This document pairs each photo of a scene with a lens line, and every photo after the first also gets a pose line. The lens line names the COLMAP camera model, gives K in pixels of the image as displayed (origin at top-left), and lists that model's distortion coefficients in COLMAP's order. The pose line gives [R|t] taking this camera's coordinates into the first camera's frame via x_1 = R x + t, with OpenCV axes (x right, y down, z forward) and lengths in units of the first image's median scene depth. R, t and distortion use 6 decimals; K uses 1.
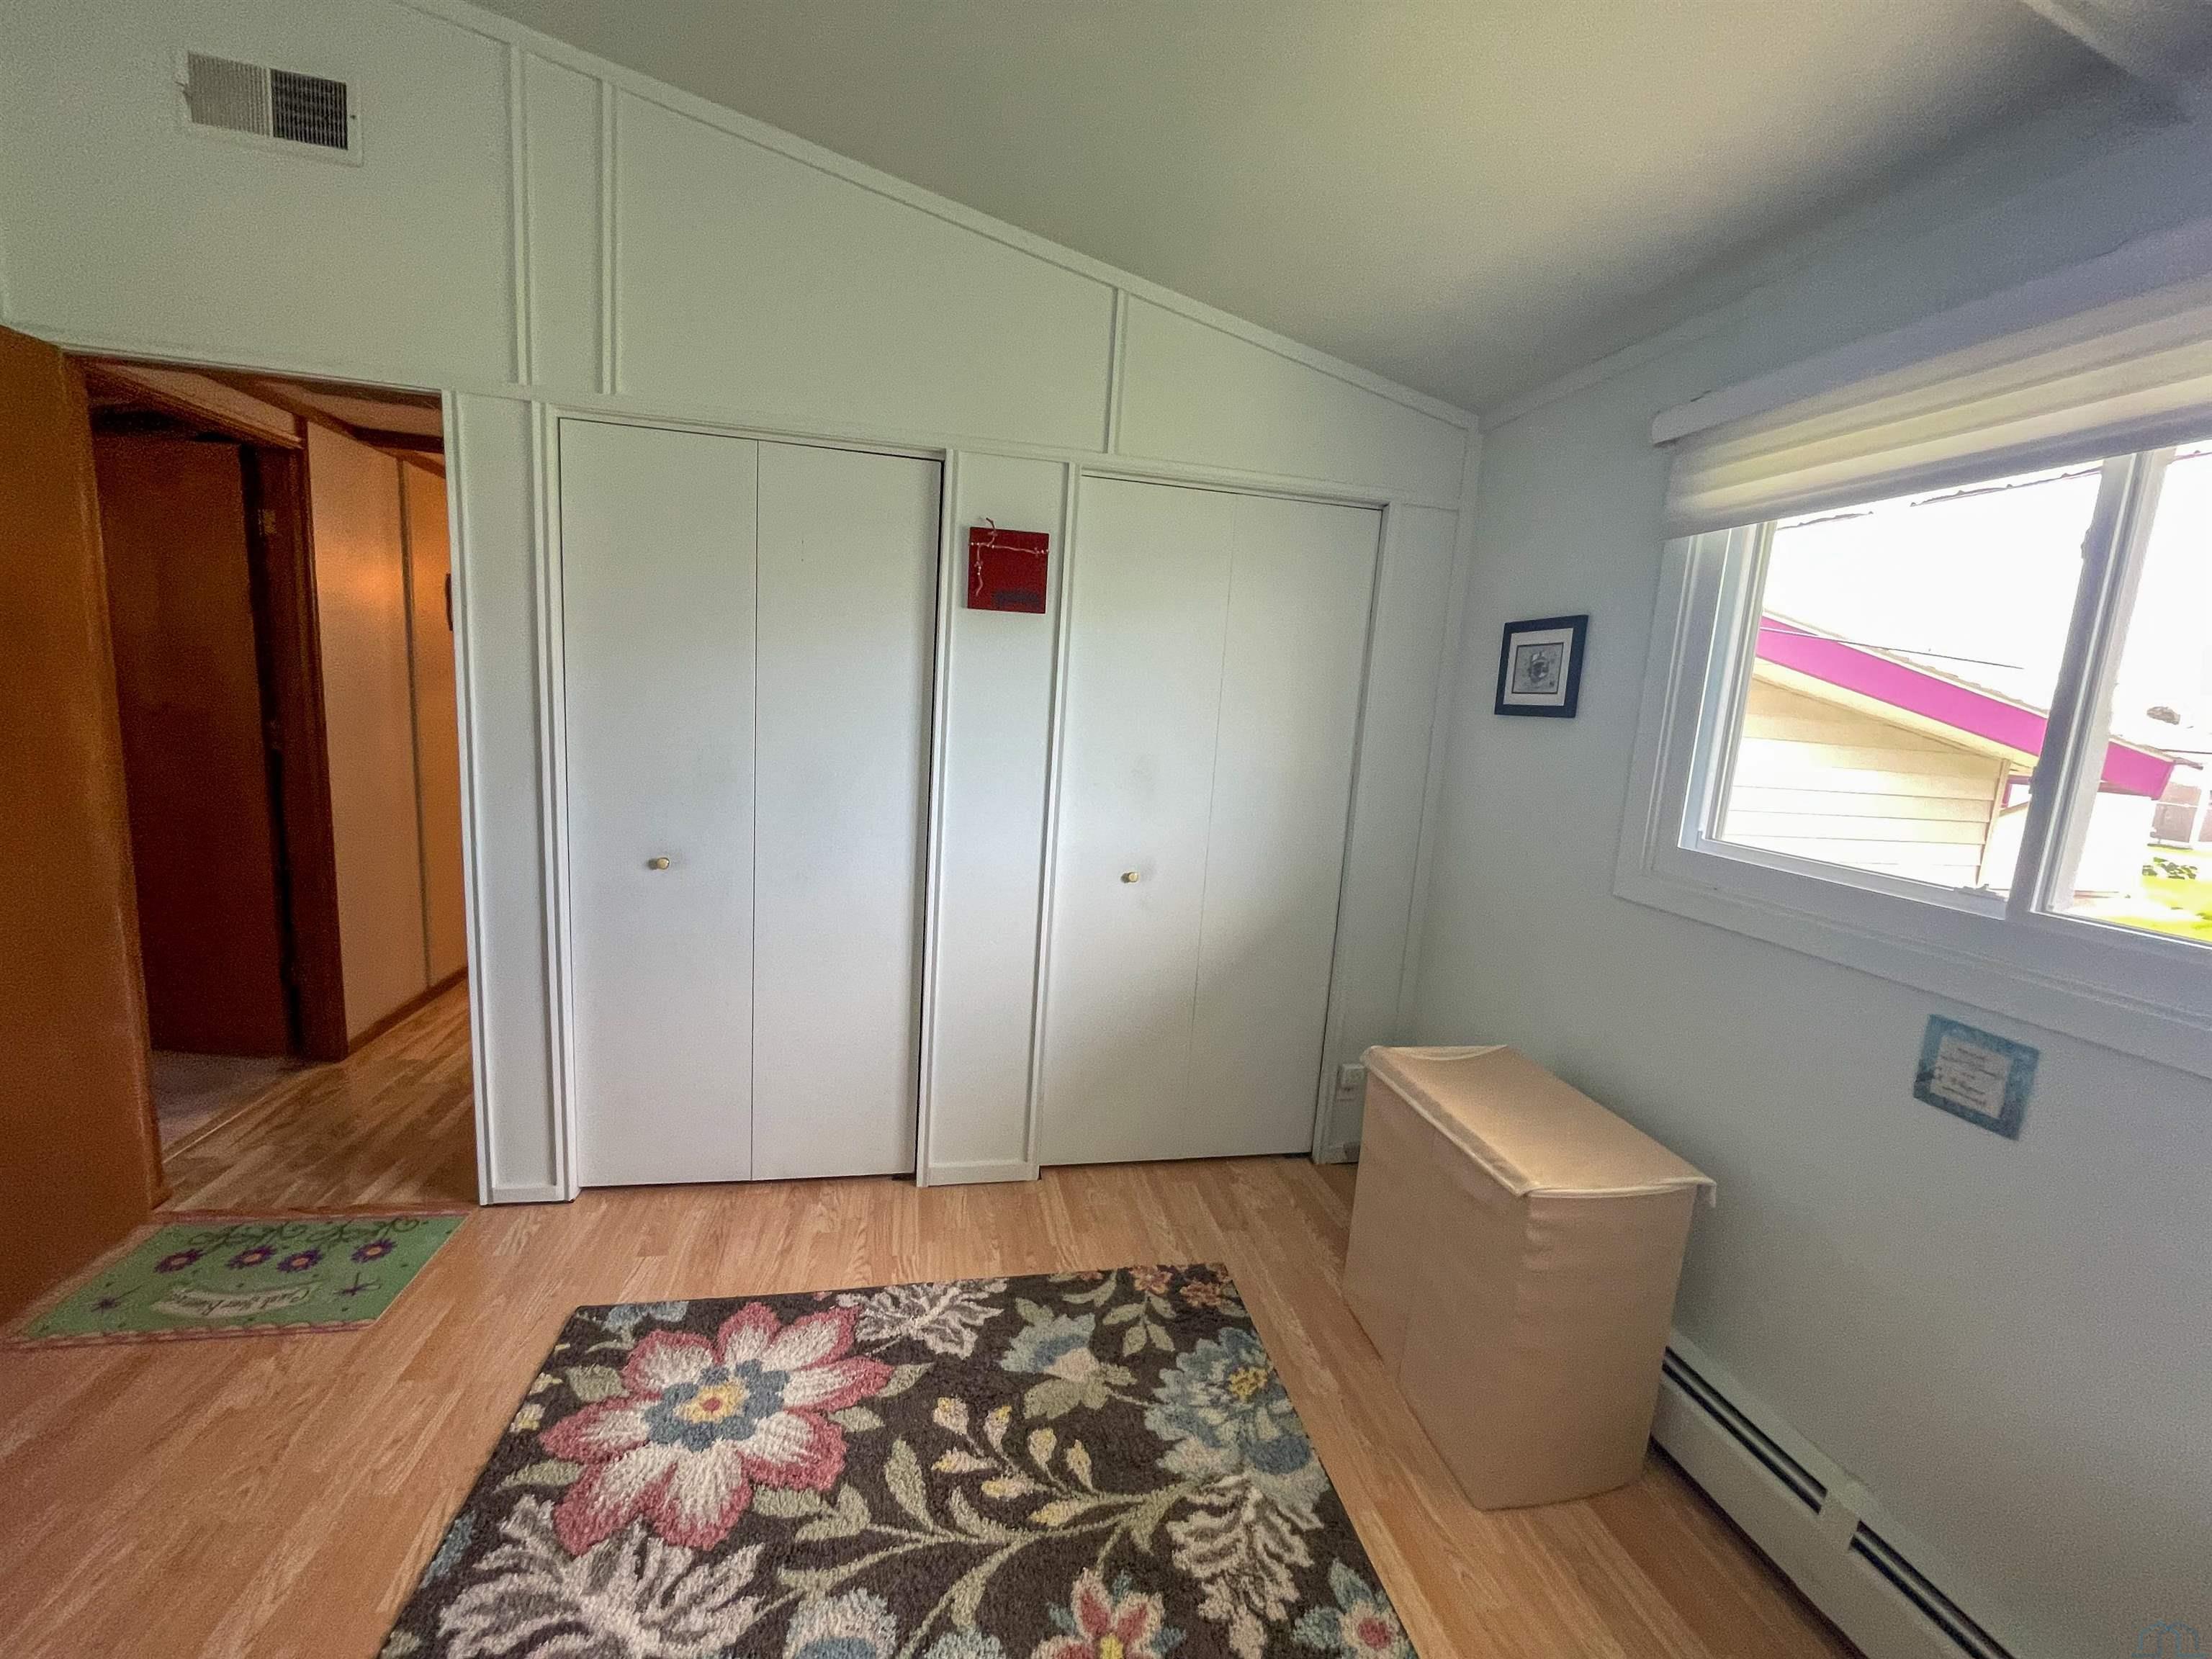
lens RADIAL K [[903.1, 0, 1114.0], [0, 903.1, 831.9], [0, 0, 1]] dist [-0.004159, 0.000824]
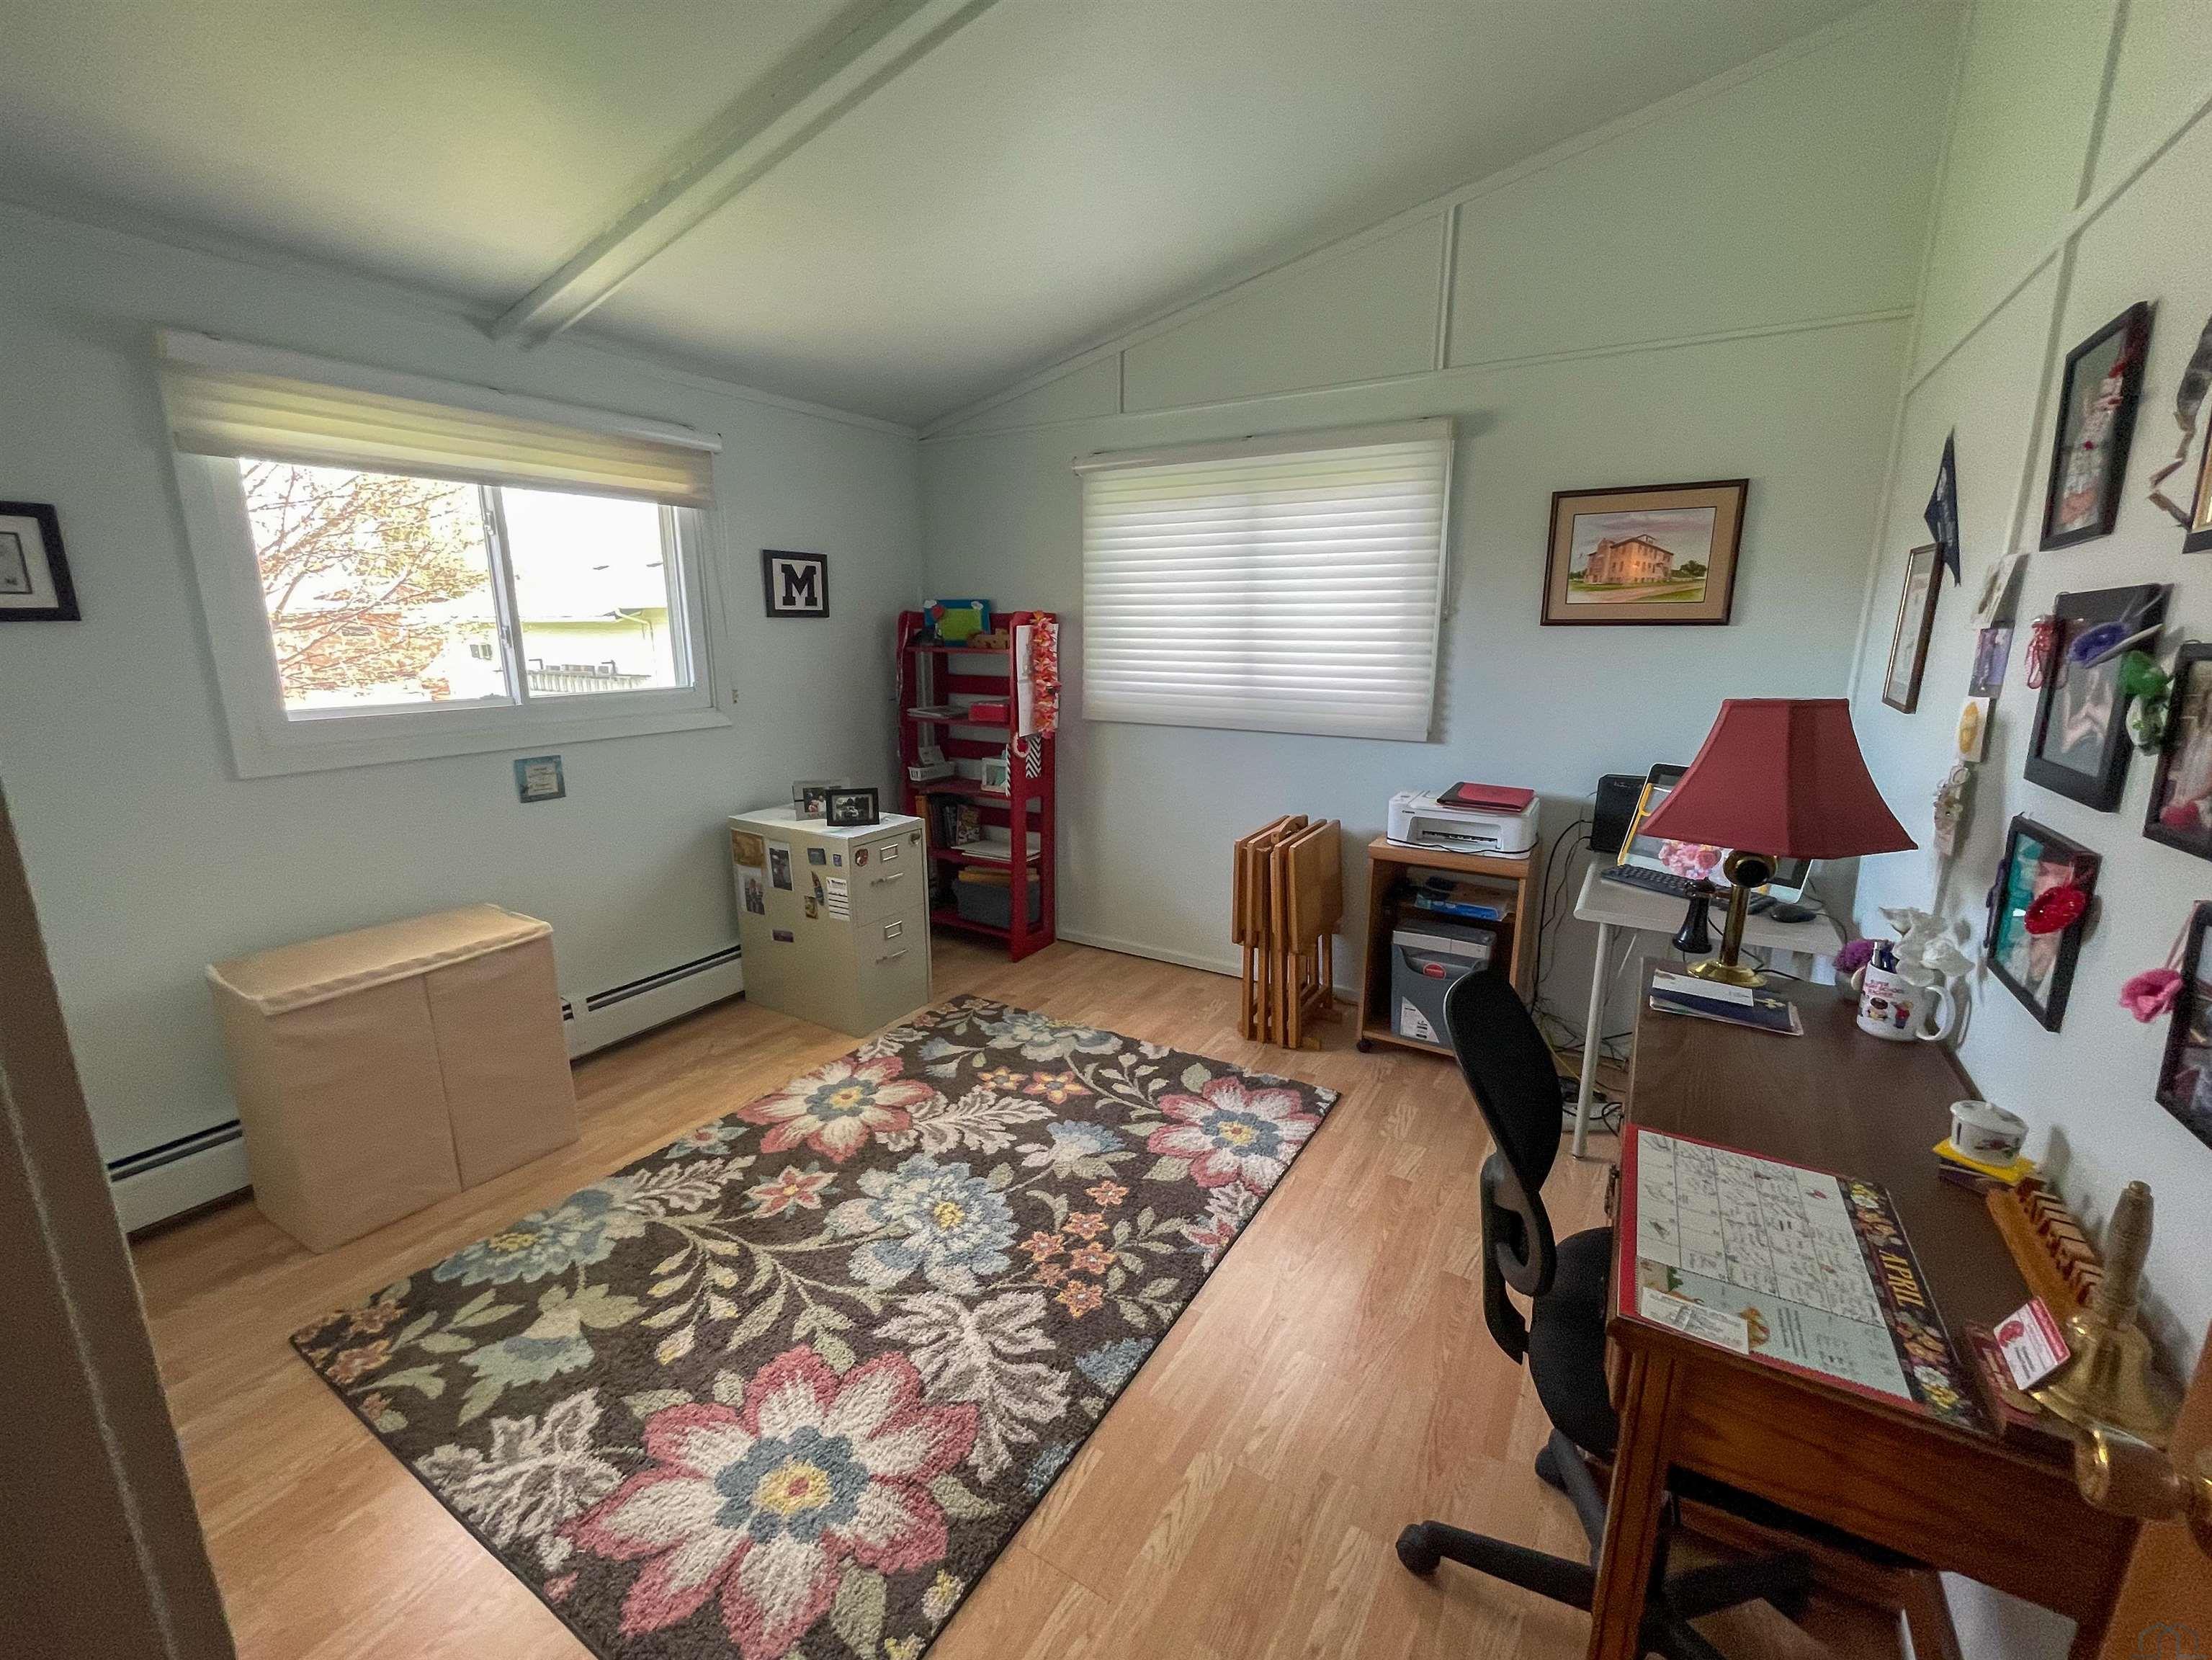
lens RADIAL K [[903.2, 0, 1110.6], [0, 903.2, 825.0], [0, 0, 1]] dist [-0.004159, 0.000824]
pose [[-0.733522, -0.211480, 0.645927, -1.191967], [0.058760, 0.927069, 0.370256, -0.281863], [-0.677121, 0.309546, -0.667599, 1.284898]]
